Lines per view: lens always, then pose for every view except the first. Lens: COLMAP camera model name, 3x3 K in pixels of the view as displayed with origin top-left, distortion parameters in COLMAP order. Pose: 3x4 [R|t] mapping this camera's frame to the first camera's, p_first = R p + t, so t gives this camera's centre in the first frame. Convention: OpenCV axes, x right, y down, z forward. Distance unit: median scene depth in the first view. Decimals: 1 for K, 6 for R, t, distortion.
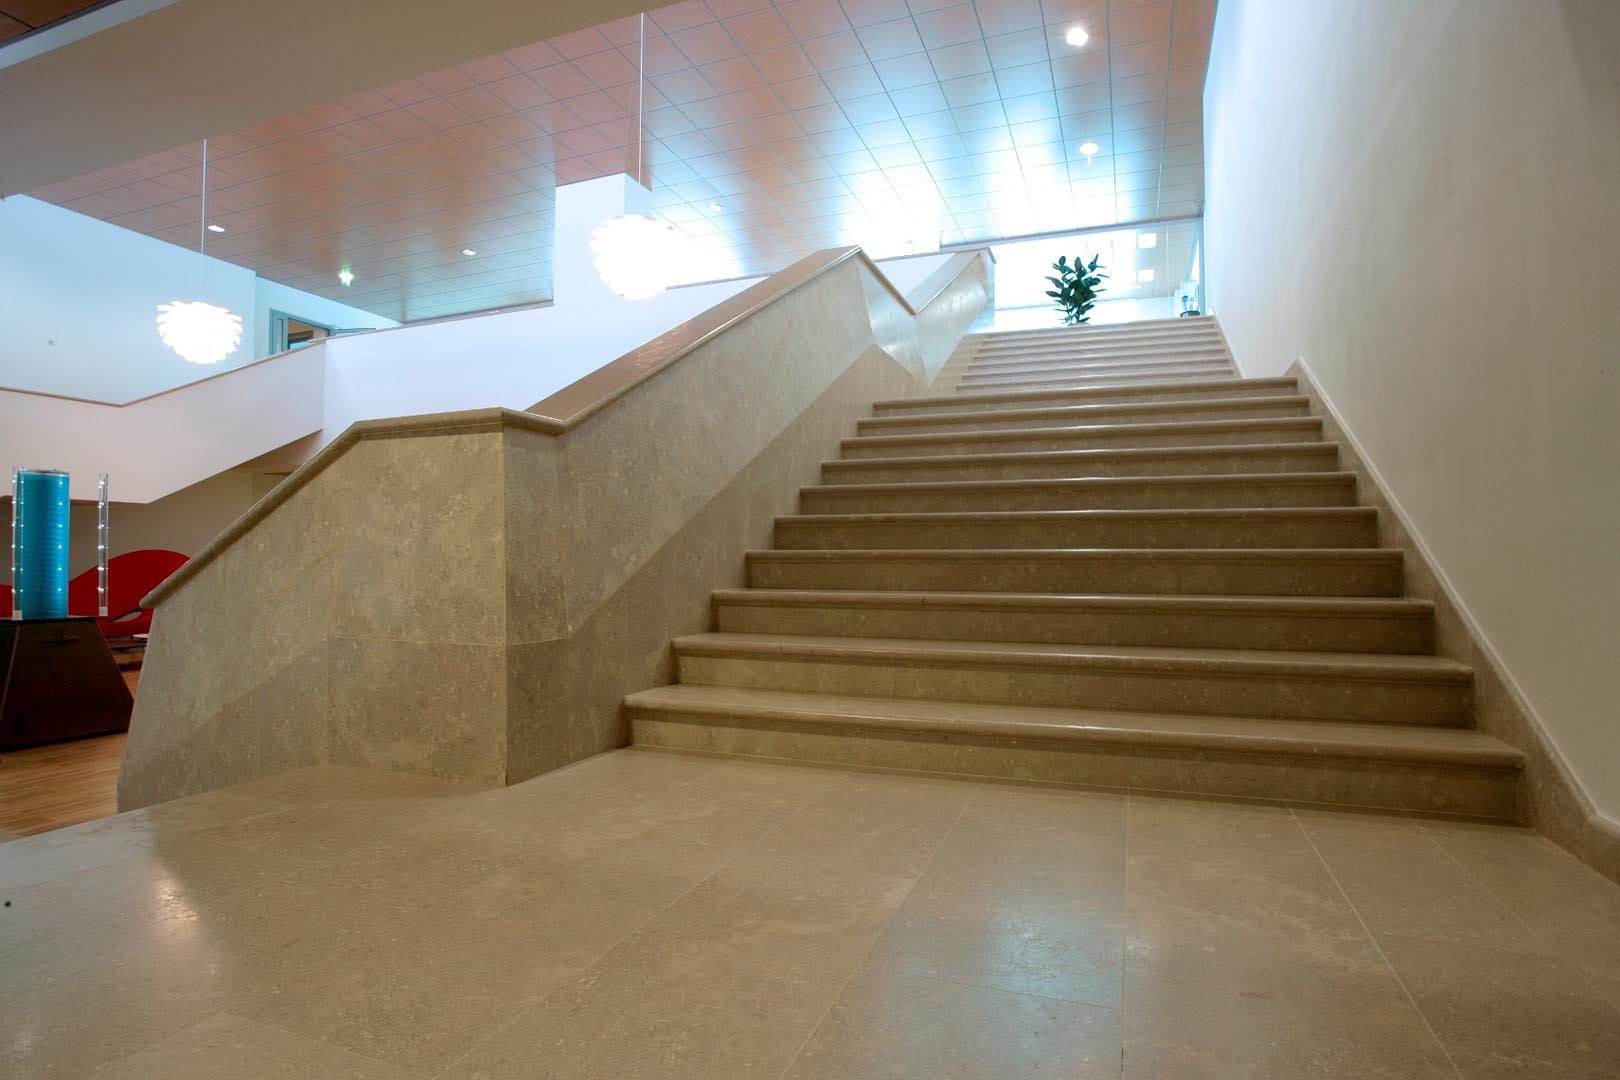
lens RADIAL K [[870.3, 0, 807.4], [0, 870.3, 568.8], [0, 0, 1]] dist [-0.086440, 0.048702]
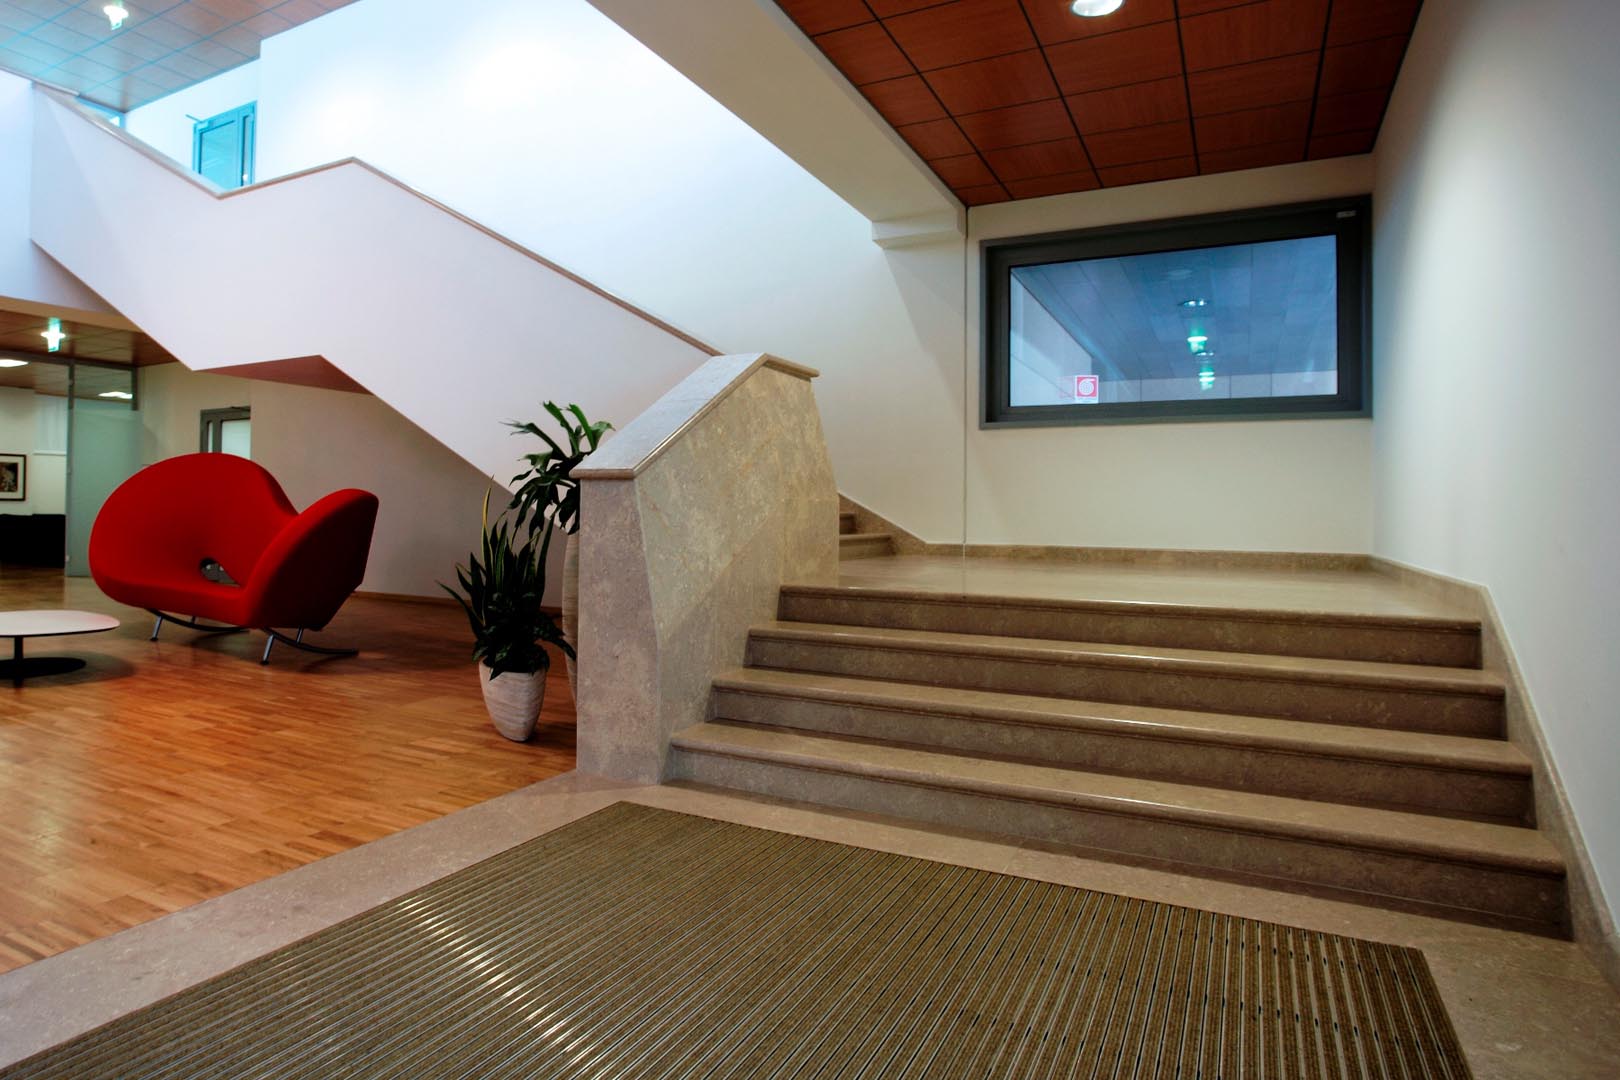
lens RADIAL K [[870.3, 0, 807.4], [0, 870.3, 568.8], [0, 0, 1]] dist [-0.086440, 0.048702]
pose [[0.099389, -0.070254, 0.992565, -1.958213], [0.002924, 0.997521, 0.070312, 0.090087], [-0.995044, -0.004086, 0.099348, 0.755859]]
